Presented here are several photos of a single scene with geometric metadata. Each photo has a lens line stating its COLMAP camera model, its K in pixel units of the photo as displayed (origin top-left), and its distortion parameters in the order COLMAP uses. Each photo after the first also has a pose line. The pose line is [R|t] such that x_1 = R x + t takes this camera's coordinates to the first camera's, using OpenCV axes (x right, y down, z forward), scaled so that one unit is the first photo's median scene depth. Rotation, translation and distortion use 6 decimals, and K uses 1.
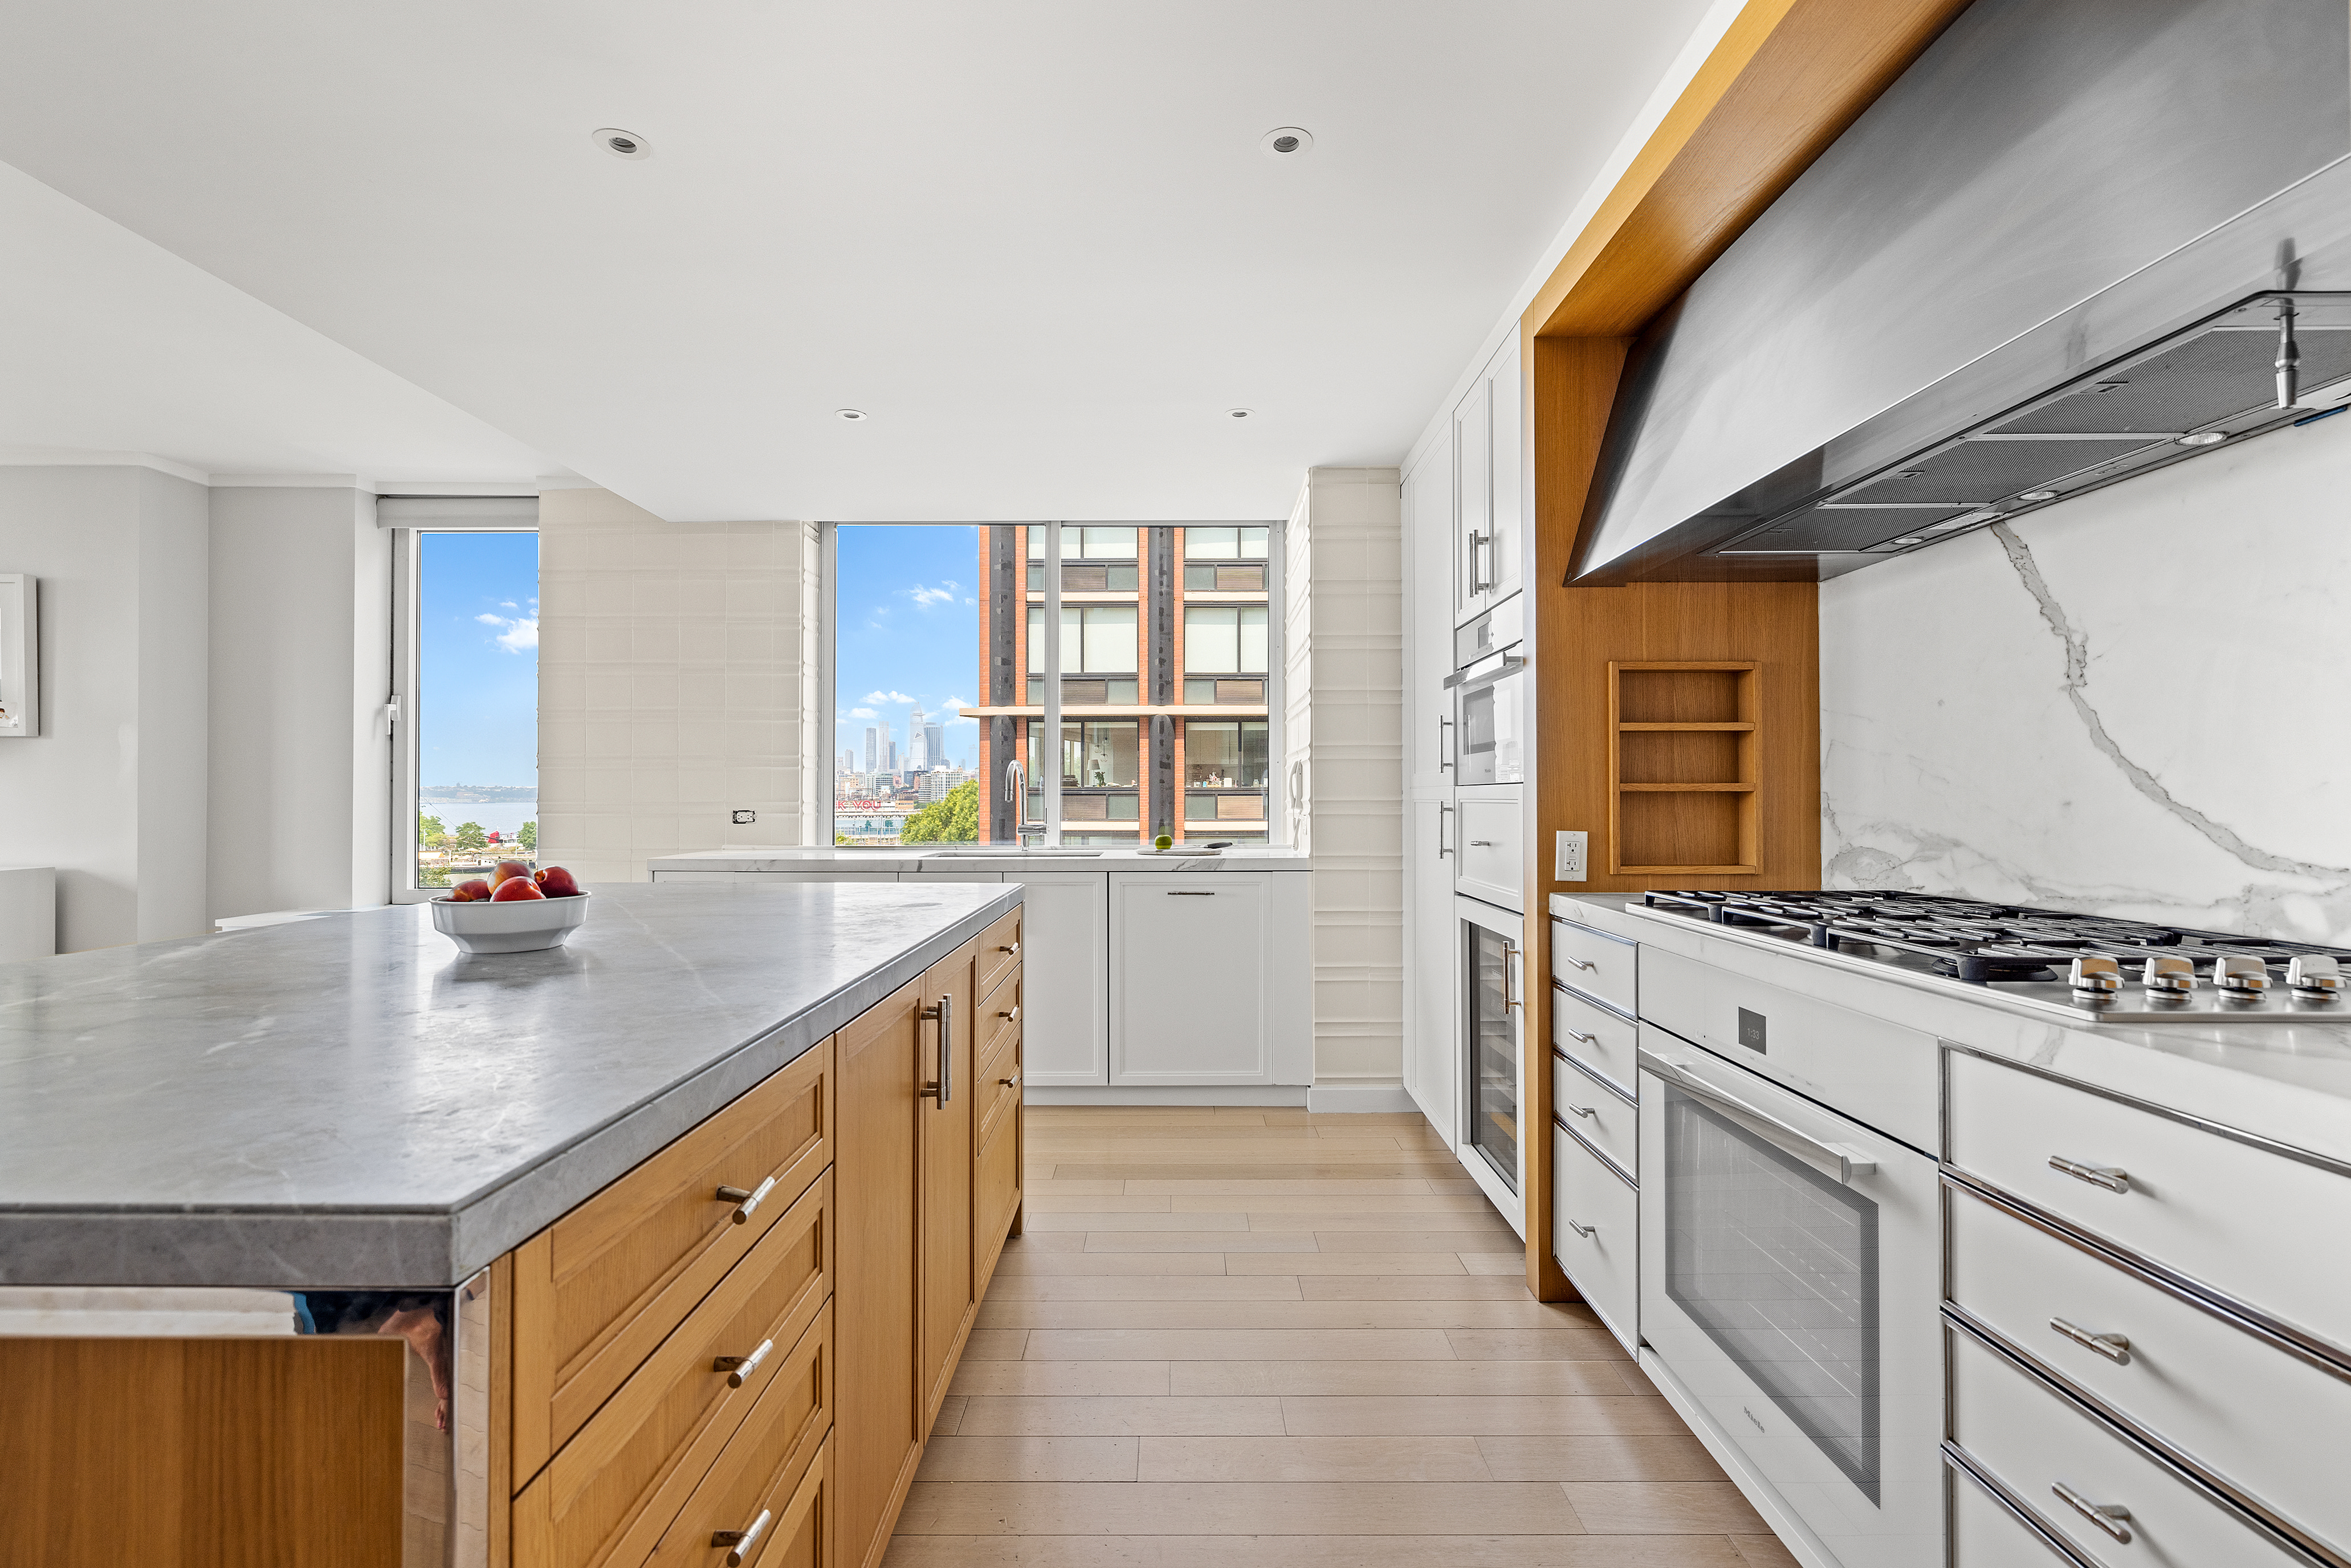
lens RADIAL K [[1048.7, 0, 1175.5], [0, 1048.7, 784.0], [0, 0, 1]] dist [-0.002253, 0.000037]
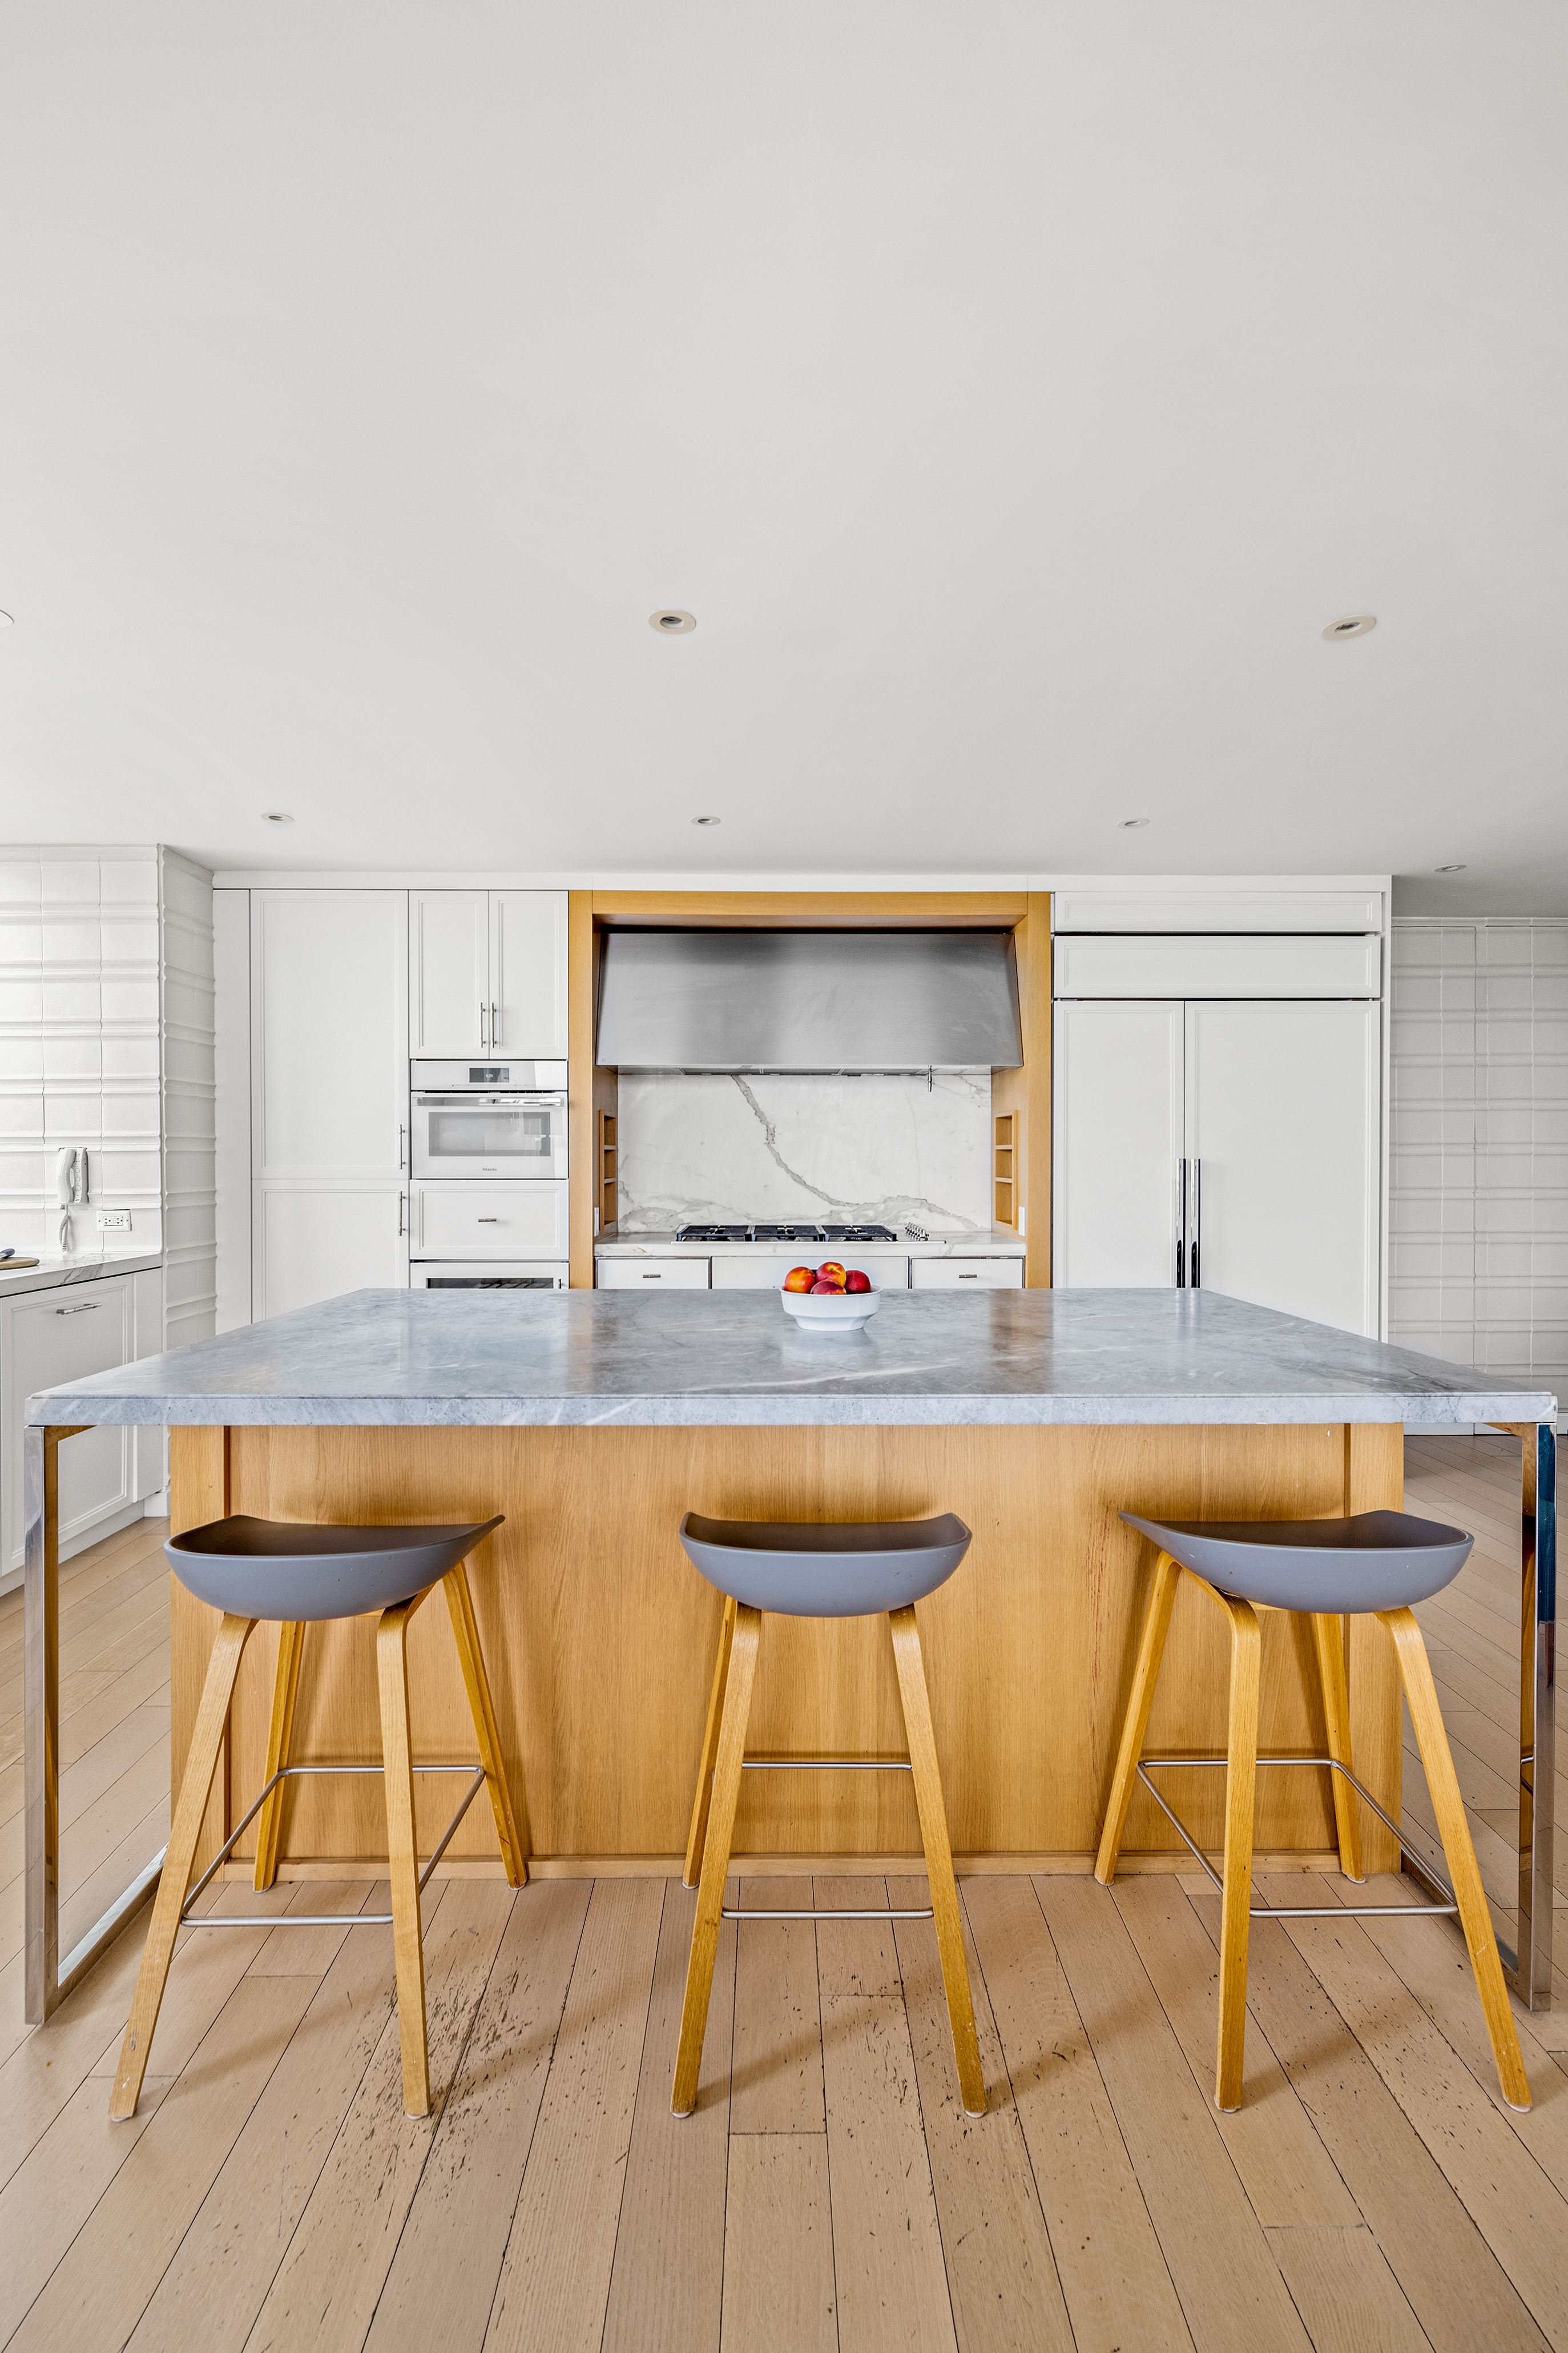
lens RADIAL K [[1006.6, 0, 784.0], [0, 1006.6, 1176.5], [0, 0, 1]] dist [0.011872, -0.000102]
pose [[-0.007610, -0.019171, 0.999787, -1.282619], [-0.013199, 0.999731, 0.019069, -0.040927], [-0.999884, -0.013051, -0.007861, 0.705285]]
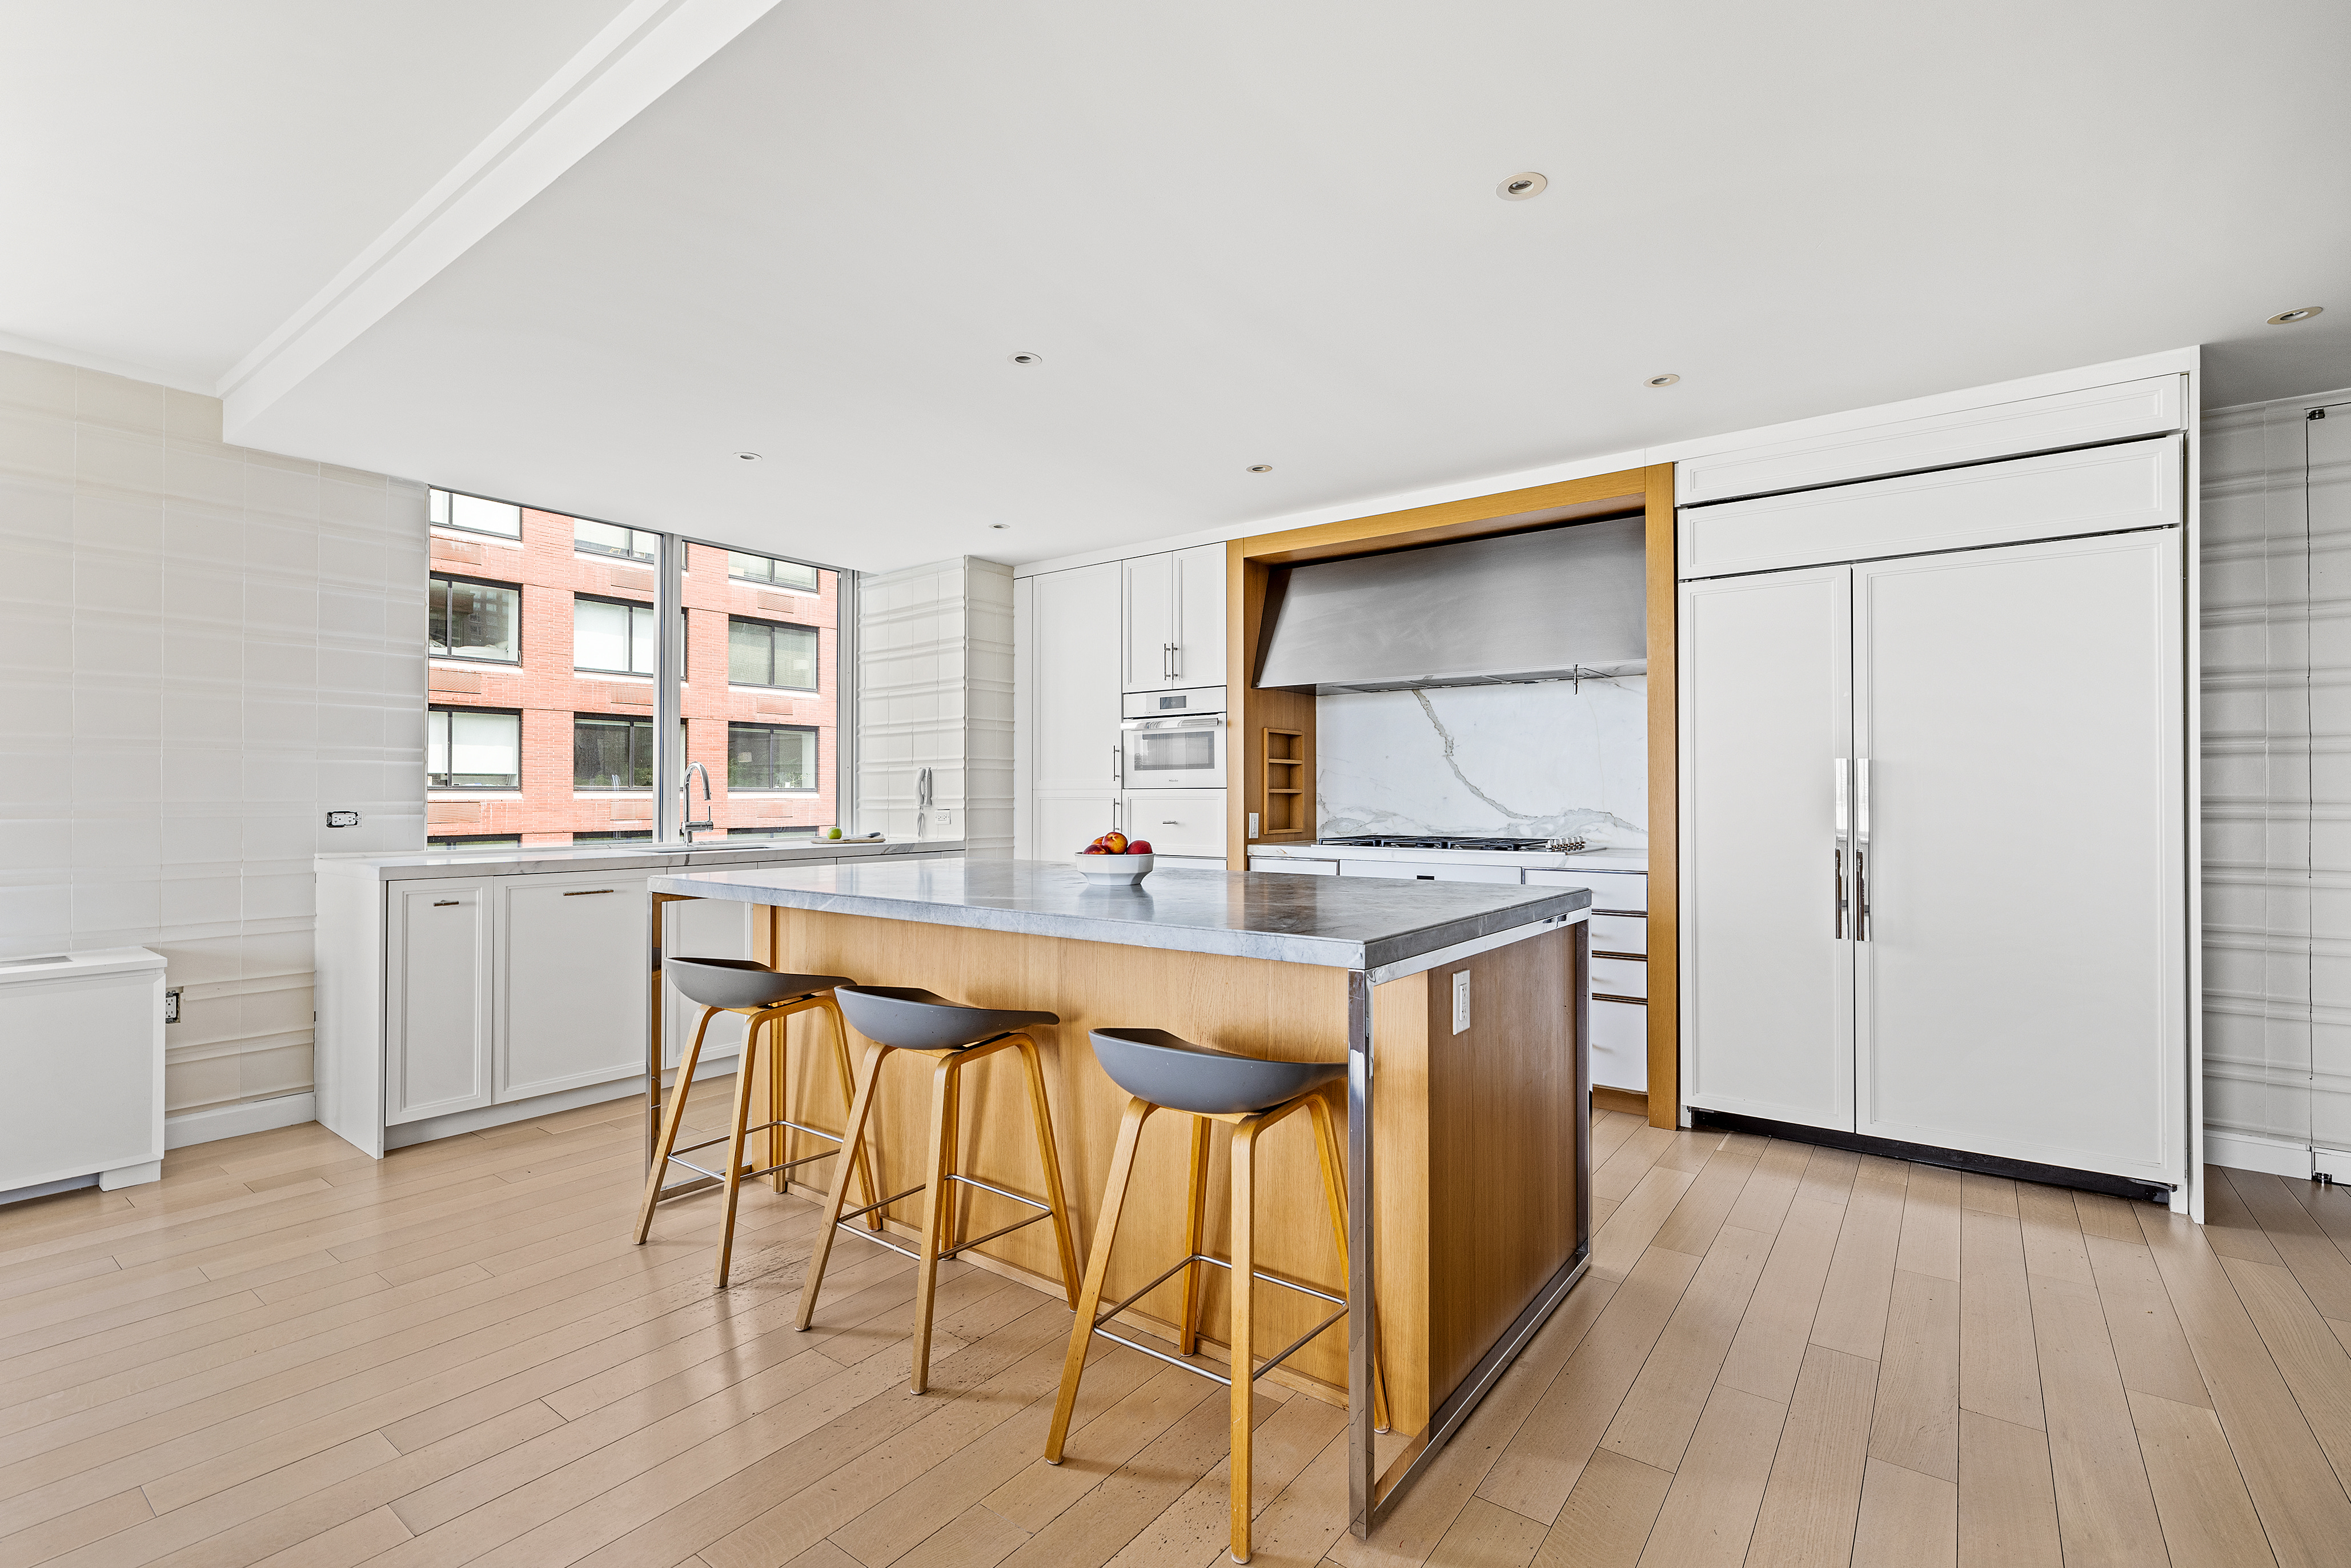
lens RADIAL K [[1048.7, 0, 1175.5], [0, 1048.7, 784.0], [0, 0, 1]] dist [-0.002253, 0.000037]
pose [[0.602701, 0.009708, 0.797908, -1.278647], [-0.009535, 0.999942, -0.004963, 0.001739], [-0.797910, -0.004617, 0.602759, -0.066554]]
